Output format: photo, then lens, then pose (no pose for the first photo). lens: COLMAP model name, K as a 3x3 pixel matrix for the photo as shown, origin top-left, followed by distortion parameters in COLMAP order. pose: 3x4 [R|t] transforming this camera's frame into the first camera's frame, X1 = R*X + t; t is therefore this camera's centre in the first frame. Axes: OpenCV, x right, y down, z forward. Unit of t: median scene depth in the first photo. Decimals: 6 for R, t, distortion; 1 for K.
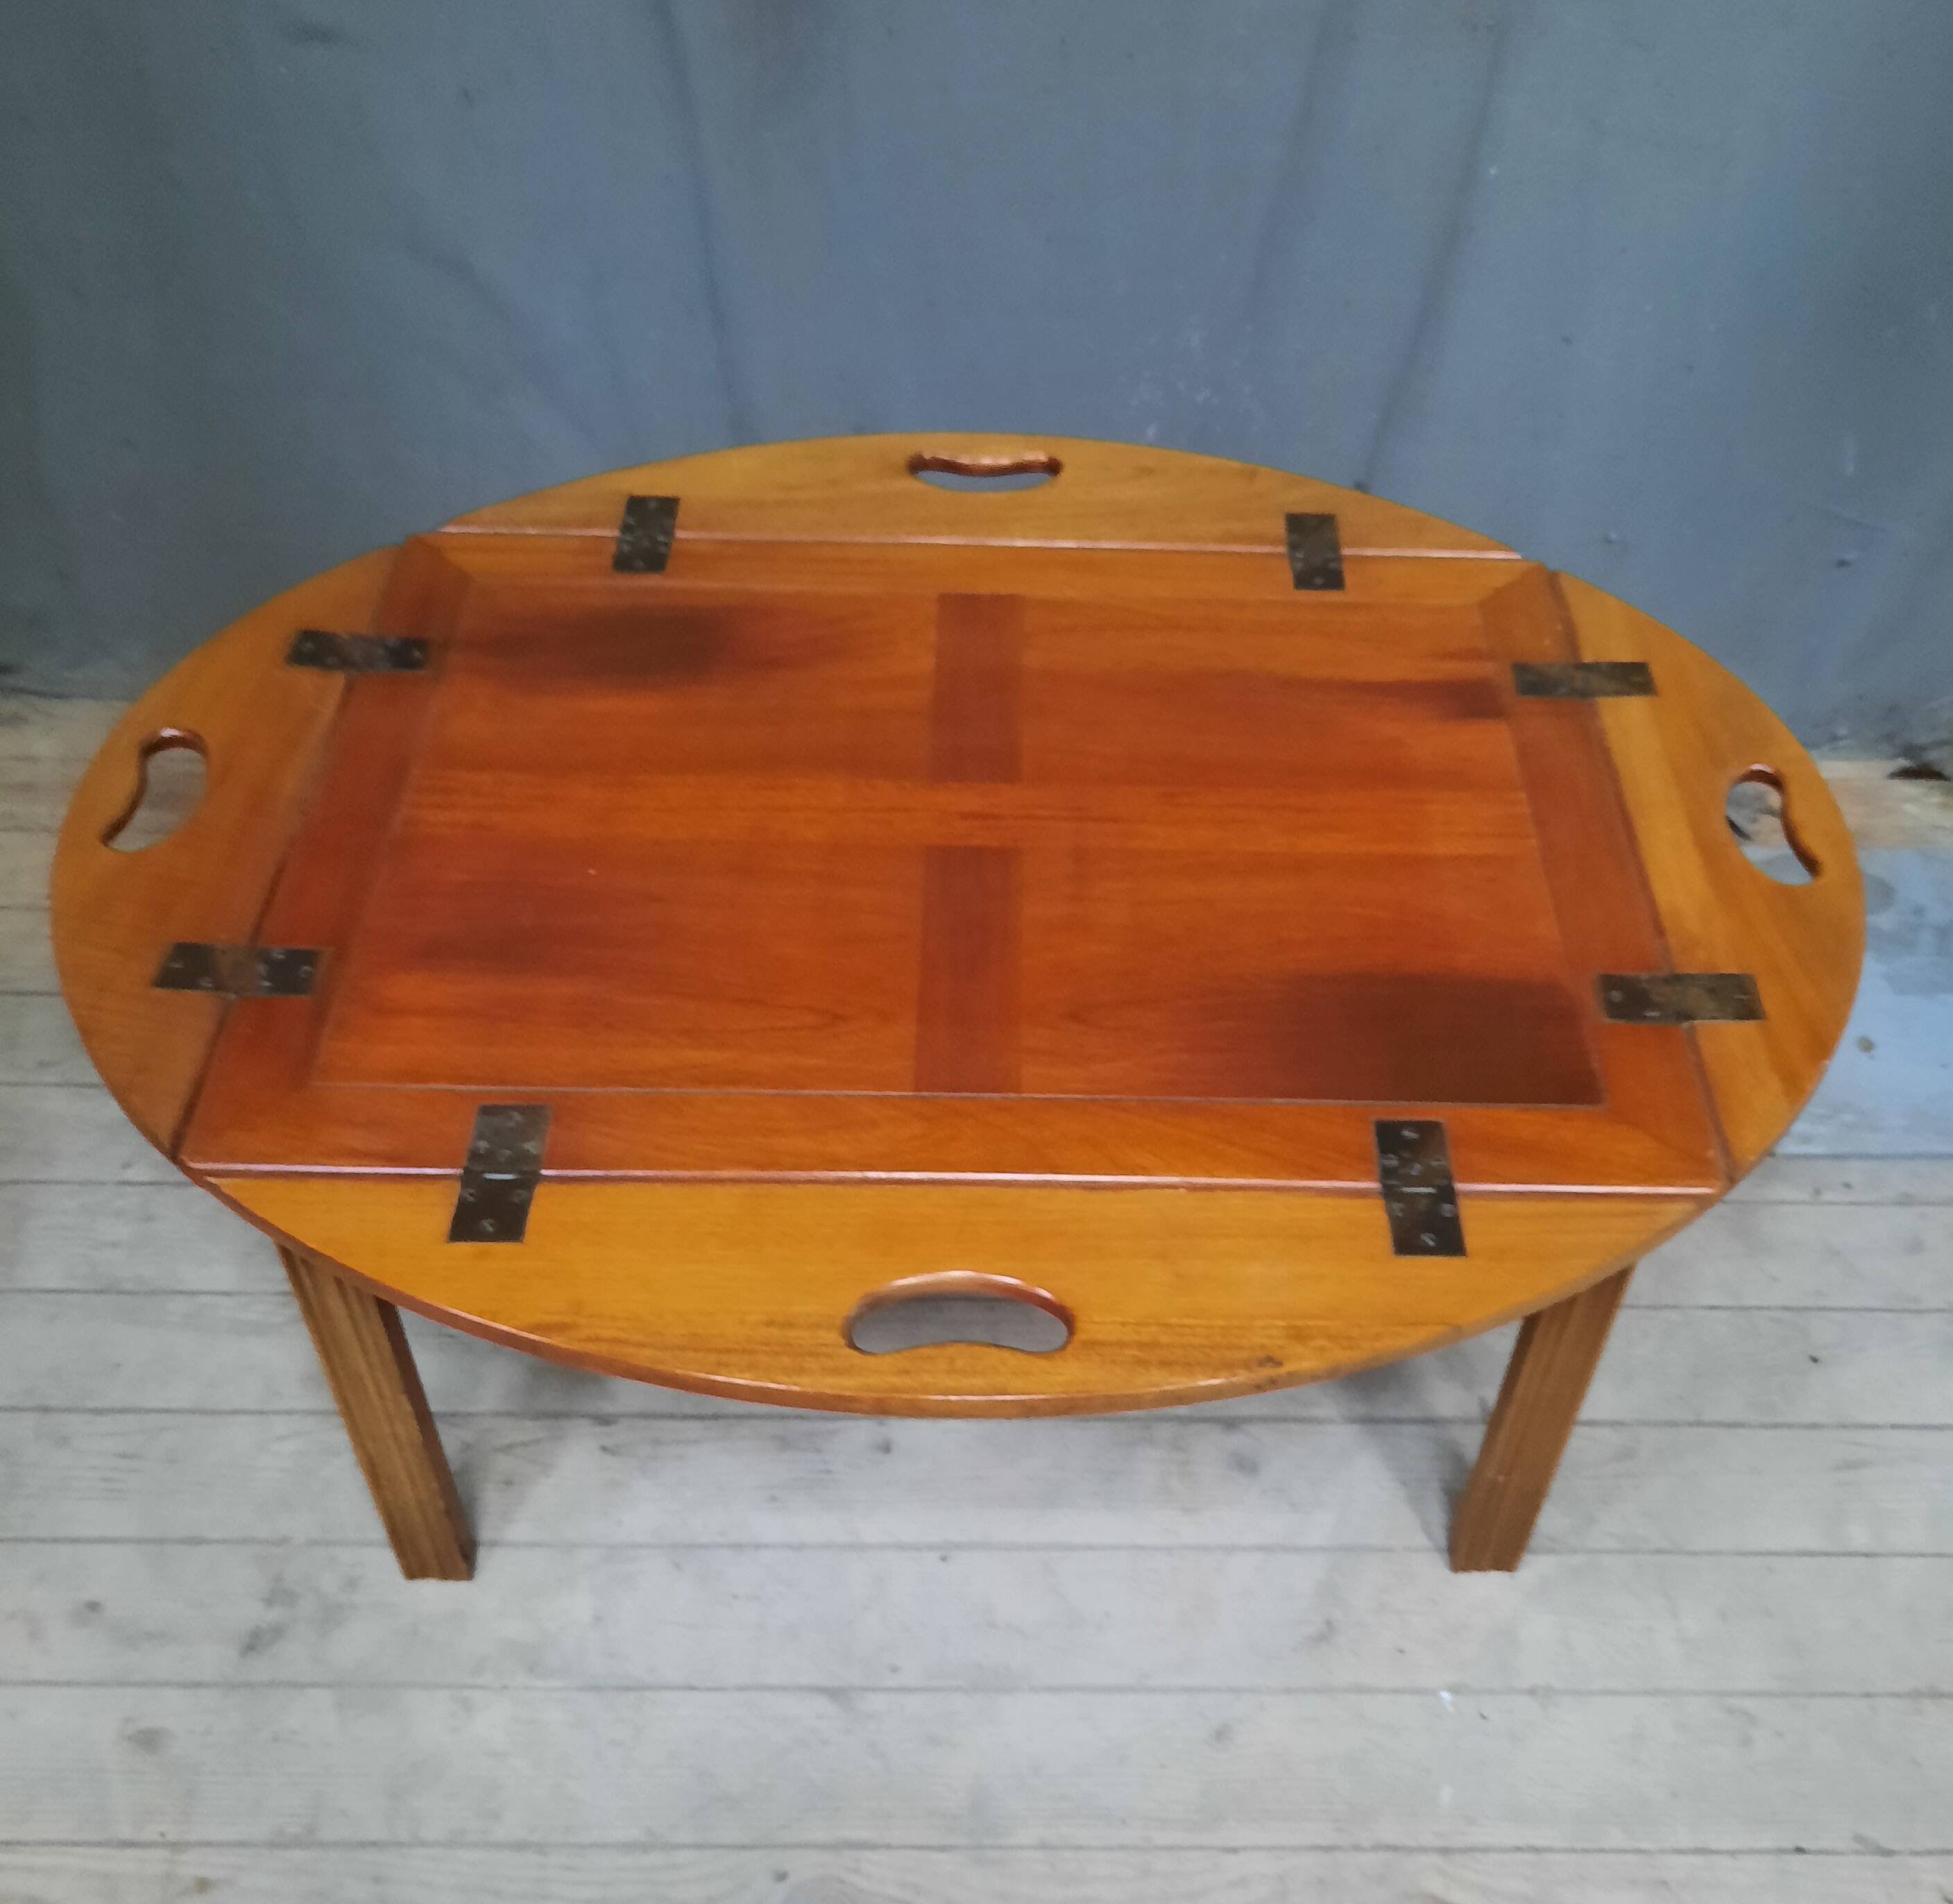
lens RADIAL K [[2051.0, 0, 1078.8], [0, 2051.0, 938.3], [0, 0, 1]] dist [0.012261, 0.000000]
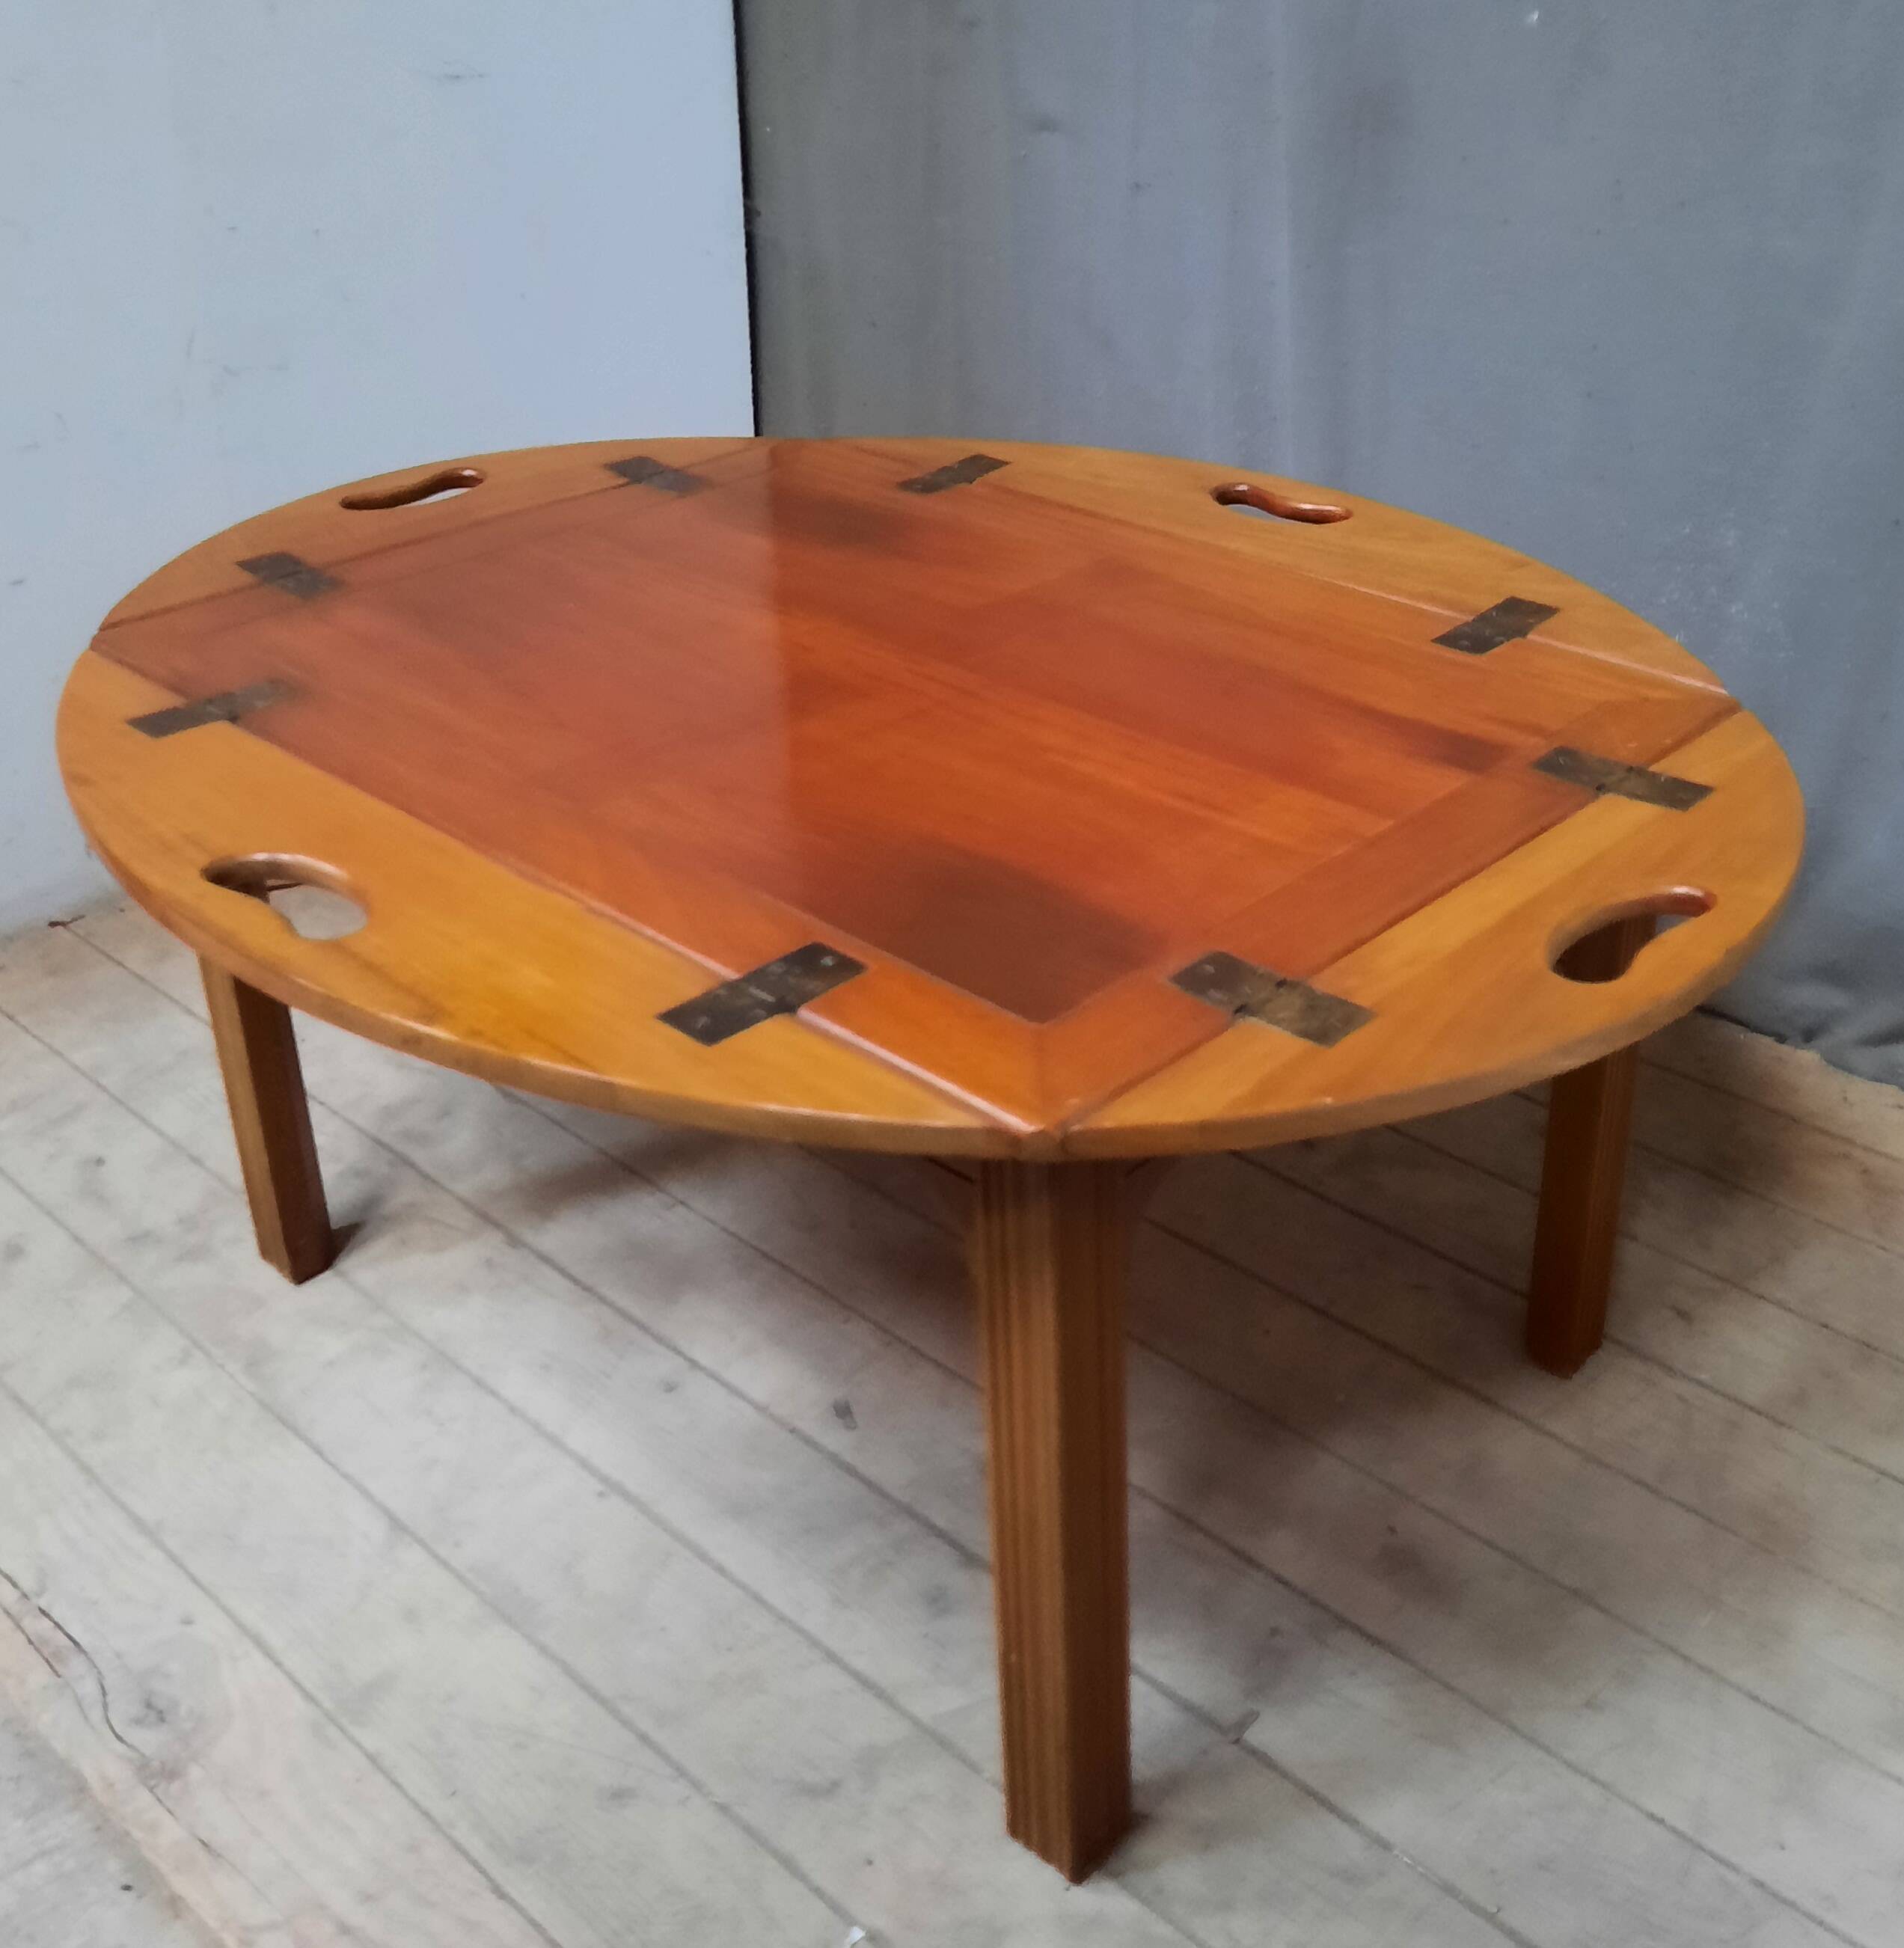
lens RADIAL K [[2232.2, 0, 1145.1], [0, 2232.2, 732.5], [0, 0, 1]] dist [0.011821, 0.000000]
pose [[0.739494, 0.235015, -0.630806, 0.656736], [-0.449330, 0.870093, -0.202586, 0.113457], [0.501249, 0.433251, 0.749028, 0.273433]]
